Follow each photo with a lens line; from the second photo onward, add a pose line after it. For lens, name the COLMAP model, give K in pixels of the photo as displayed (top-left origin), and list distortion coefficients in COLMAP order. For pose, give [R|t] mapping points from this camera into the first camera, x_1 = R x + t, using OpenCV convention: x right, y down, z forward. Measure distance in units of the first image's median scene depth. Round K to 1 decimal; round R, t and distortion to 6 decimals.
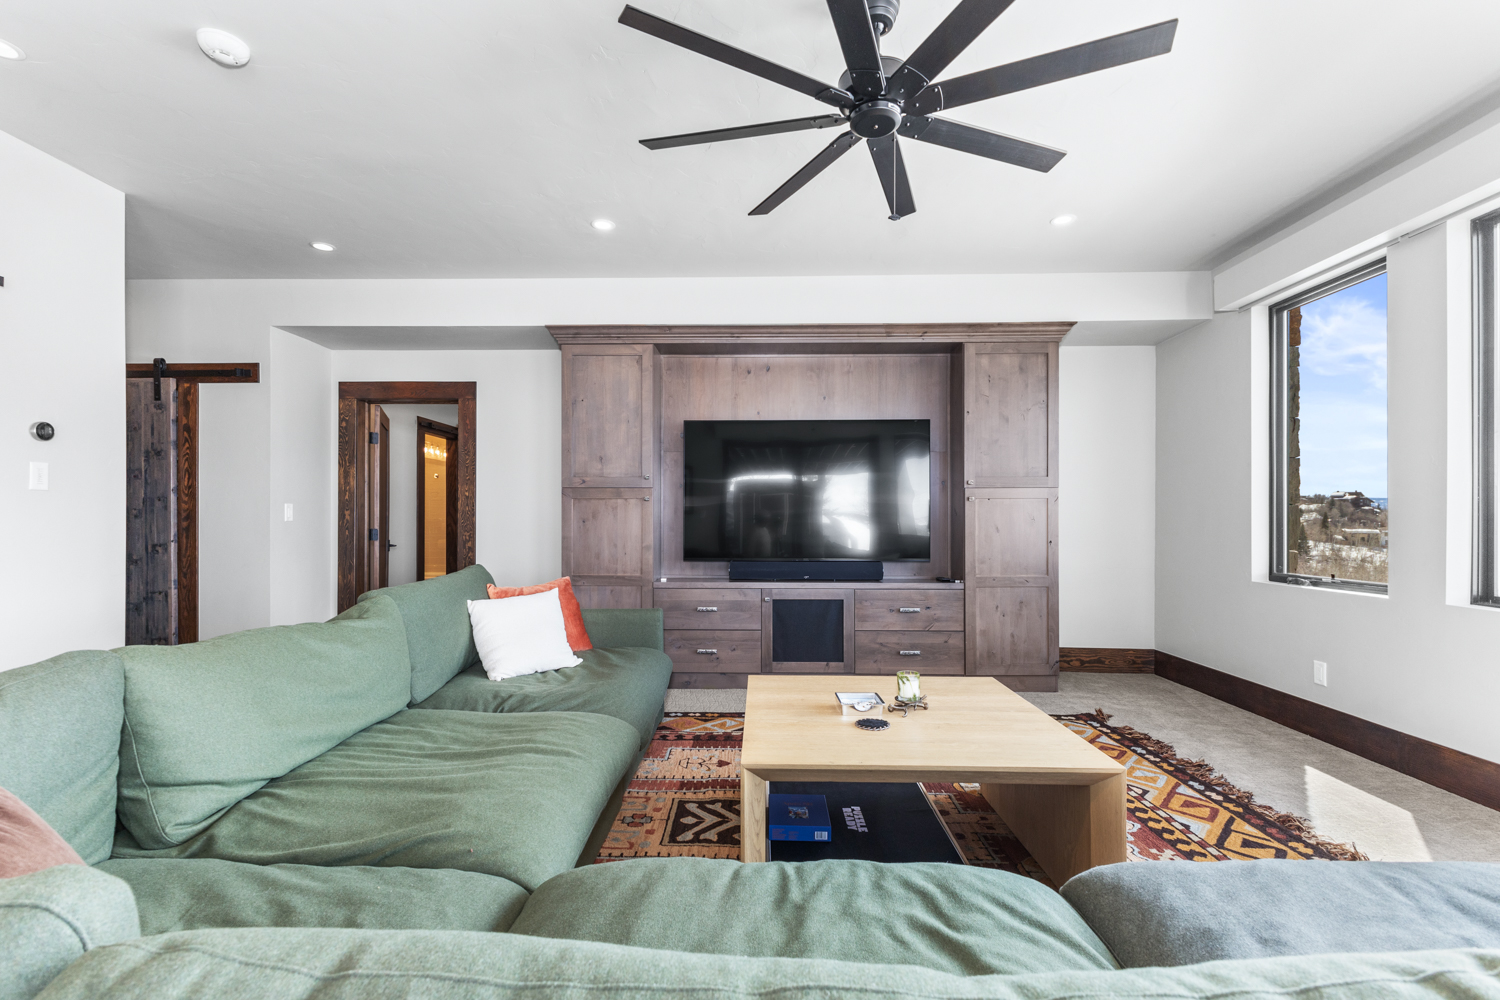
lens RADIAL K [[668.9, 0, 753.0], [0, 668.9, 516.6], [0, 0, 1]] dist [0.013362, -0.004783]
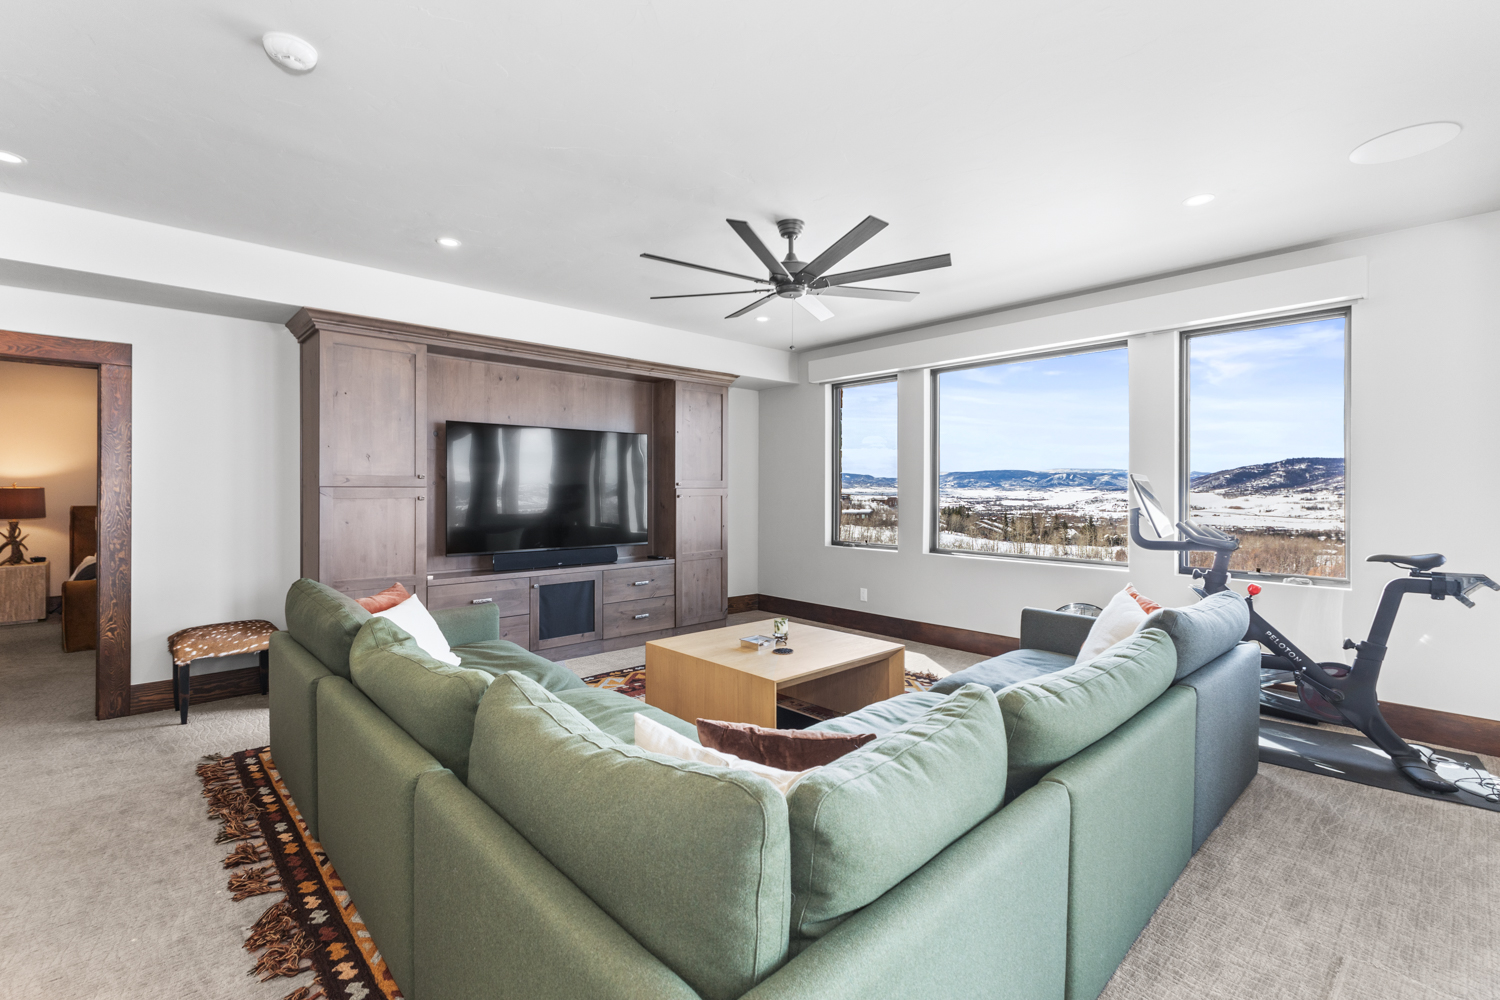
lens RADIAL K [[668.9, 0, 755.5], [0, 668.9, 491.7], [0, 0, 1]] dist [0.013362, -0.004783]
pose [[0.712114, -0.001248, 0.702062, -0.513695], [-0.006774, 0.999940, 0.008648, -0.049002], [-0.702031, -0.010914, 0.712063, -0.068867]]
